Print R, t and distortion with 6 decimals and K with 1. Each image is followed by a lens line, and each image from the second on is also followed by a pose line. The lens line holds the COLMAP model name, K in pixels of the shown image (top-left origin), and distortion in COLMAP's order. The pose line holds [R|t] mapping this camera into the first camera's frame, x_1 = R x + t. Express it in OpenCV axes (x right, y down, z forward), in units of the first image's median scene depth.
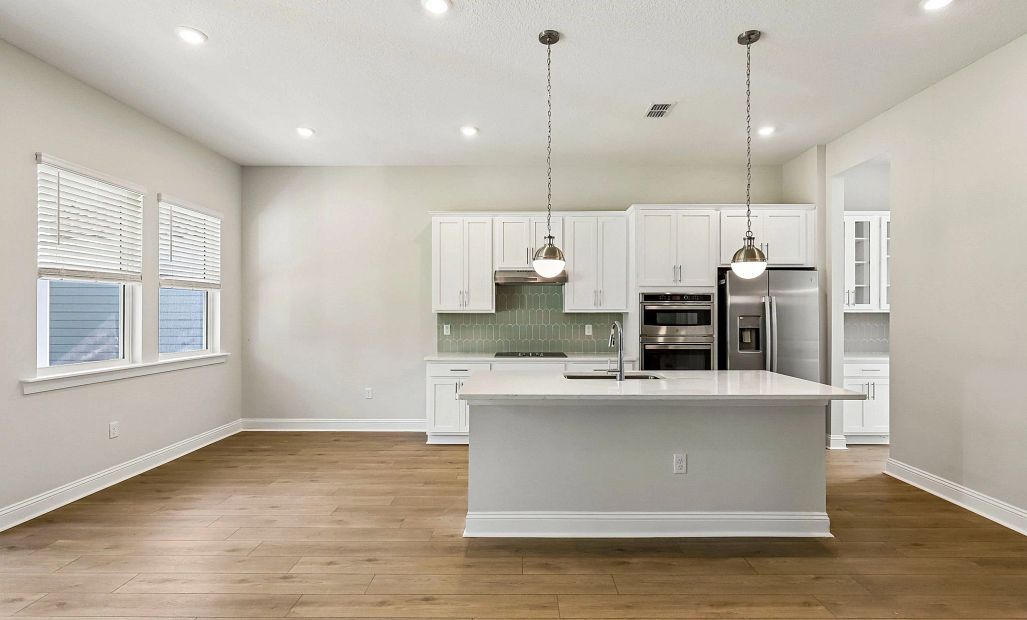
lens RADIAL K [[468.6, 0, 516.5], [0, 468.6, 312.3], [0, 0, 1]] dist [-0.007335, 0.001827]
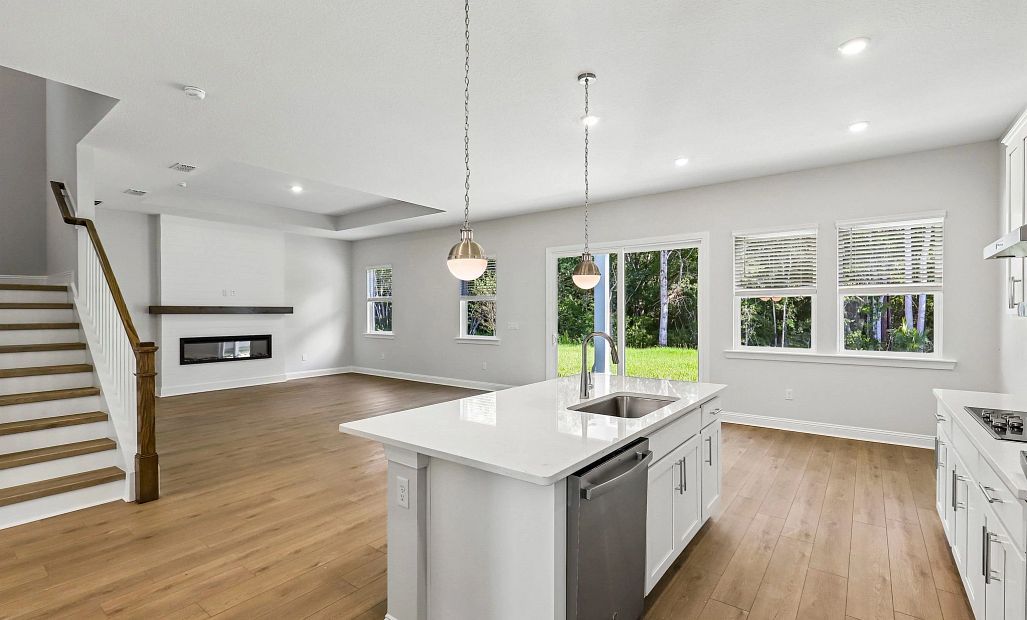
lens RADIAL K [[468.6, 0, 515.8], [0, 468.6, 313.0], [0, 0, 1]] dist [-0.007335, 0.001827]
pose [[-0.603017, 0.005273, -0.797711, 0.669973], [0.006385, 0.999978, 0.001783, -0.012046], [0.797703, -0.004019, -0.603037, 0.949279]]
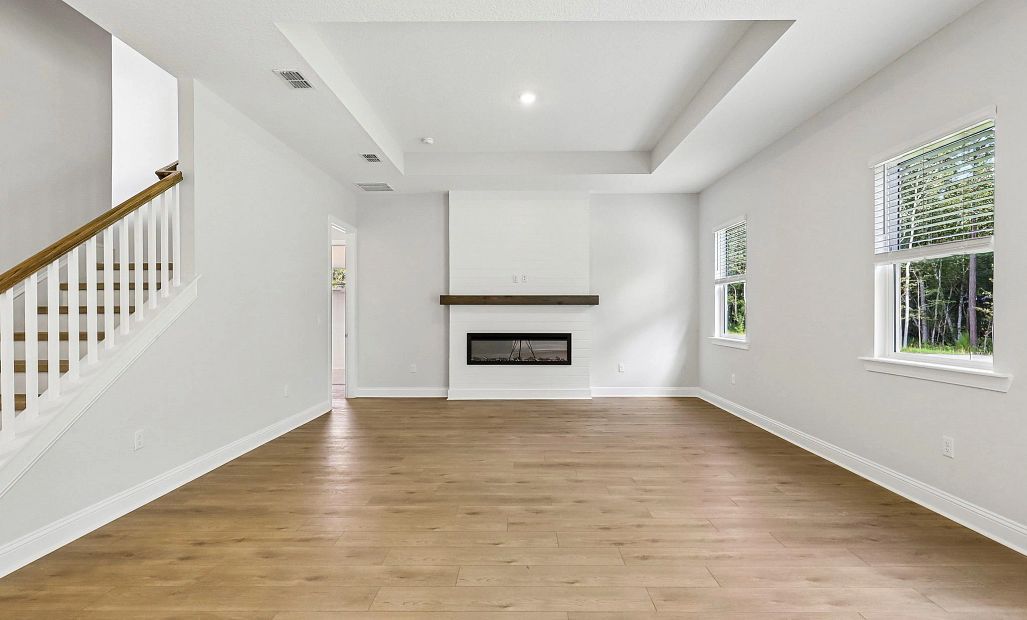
lens RADIAL K [[468.6, 0, 522.7], [0, 468.6, 310.6], [0, 0, 1]] dist [-0.007335, 0.001827]
pose [[-0.999991, 0.003993, 0.001124, -0.116608], [0.003982, 0.999947, -0.009501, 0.018535], [-0.001162, -0.009497, -0.999954, 0.400080]]
